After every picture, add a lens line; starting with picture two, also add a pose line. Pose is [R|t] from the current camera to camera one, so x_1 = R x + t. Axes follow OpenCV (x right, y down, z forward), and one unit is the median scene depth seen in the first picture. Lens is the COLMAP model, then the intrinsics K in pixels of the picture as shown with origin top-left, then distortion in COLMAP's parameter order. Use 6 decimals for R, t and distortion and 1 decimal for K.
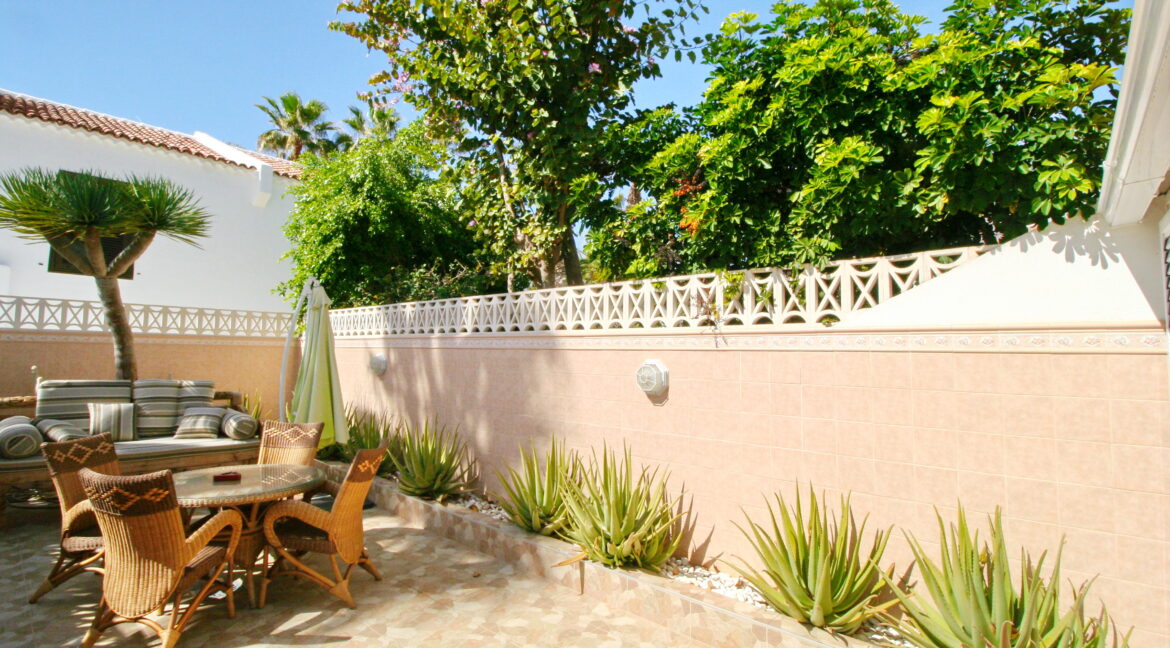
lens RADIAL K [[564.0, 0, 597.4], [0, 564.0, 314.3], [0, 0, 1]] dist [-0.017542, -0.002612]
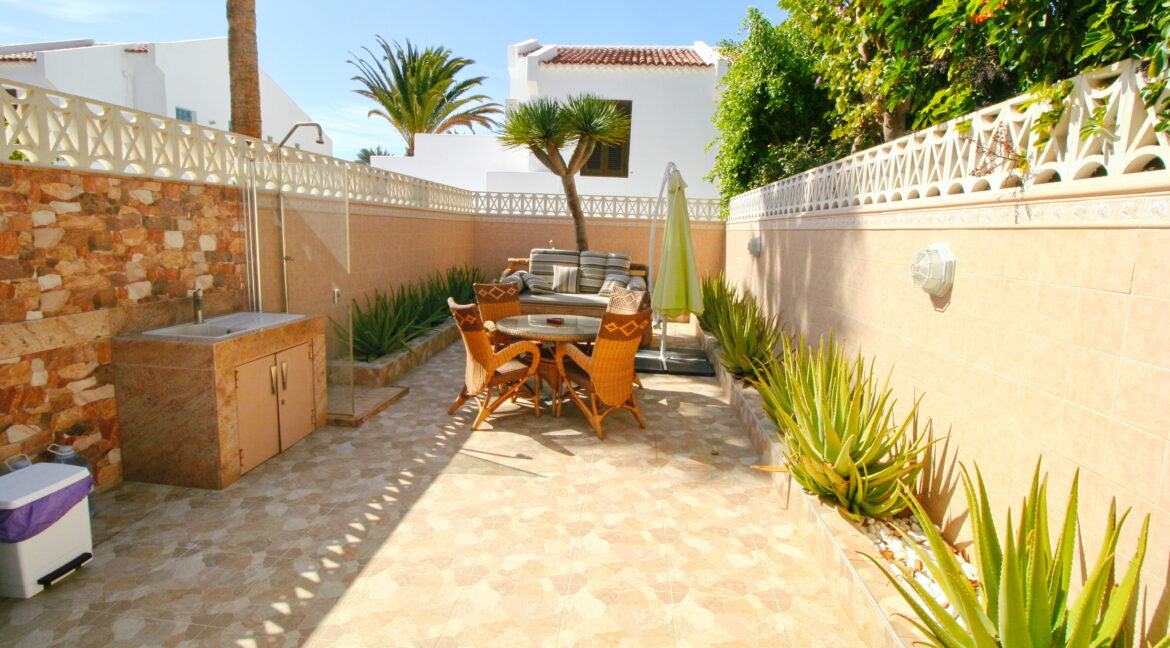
lens RADIAL K [[564.0, 0, 591.8], [0, 564.0, 319.4], [0, 0, 1]] dist [-0.017542, -0.002612]
pose [[0.566912, 0.134029, -0.812802, 0.435941], [0.031041, 0.982499, 0.183662, 0.035332], [0.823194, -0.129351, 0.552830, 0.282668]]
